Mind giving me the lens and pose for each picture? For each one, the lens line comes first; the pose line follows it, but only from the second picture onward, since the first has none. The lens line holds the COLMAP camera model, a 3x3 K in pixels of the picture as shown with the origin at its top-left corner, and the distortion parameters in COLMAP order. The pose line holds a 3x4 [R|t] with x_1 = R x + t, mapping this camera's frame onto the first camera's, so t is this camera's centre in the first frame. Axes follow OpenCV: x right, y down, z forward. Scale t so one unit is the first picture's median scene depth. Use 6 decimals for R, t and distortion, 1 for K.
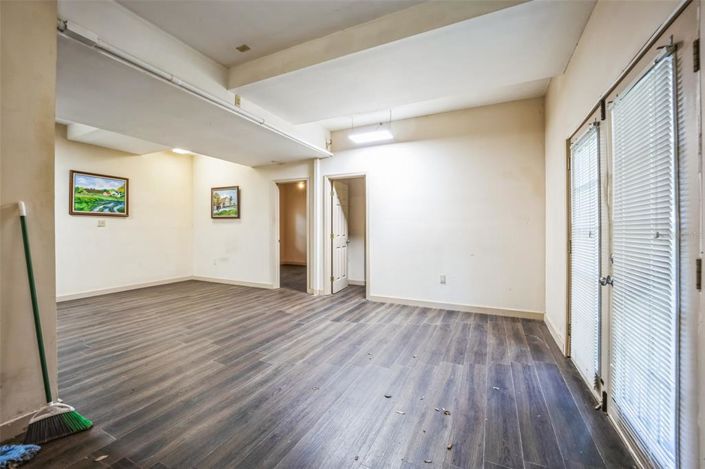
lens RADIAL K [[290.9, 0, 352.8], [0, 290.9, 230.6], [0, 0, 1]] dist [-0.015050, -0.000390]
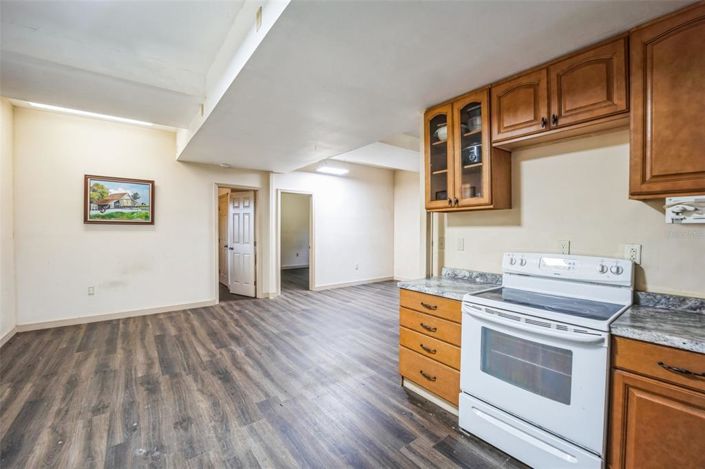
lens RADIAL K [[290.9, 0, 353.5], [0, 290.9, 231.3], [0, 0, 1]] dist [-0.015050, -0.000390]
pose [[0.455281, -0.005316, 0.890332, -1.167689], [0.004066, 0.999984, 0.003892, -0.036371], [-0.890338, 0.001849, 0.455296, 0.295505]]
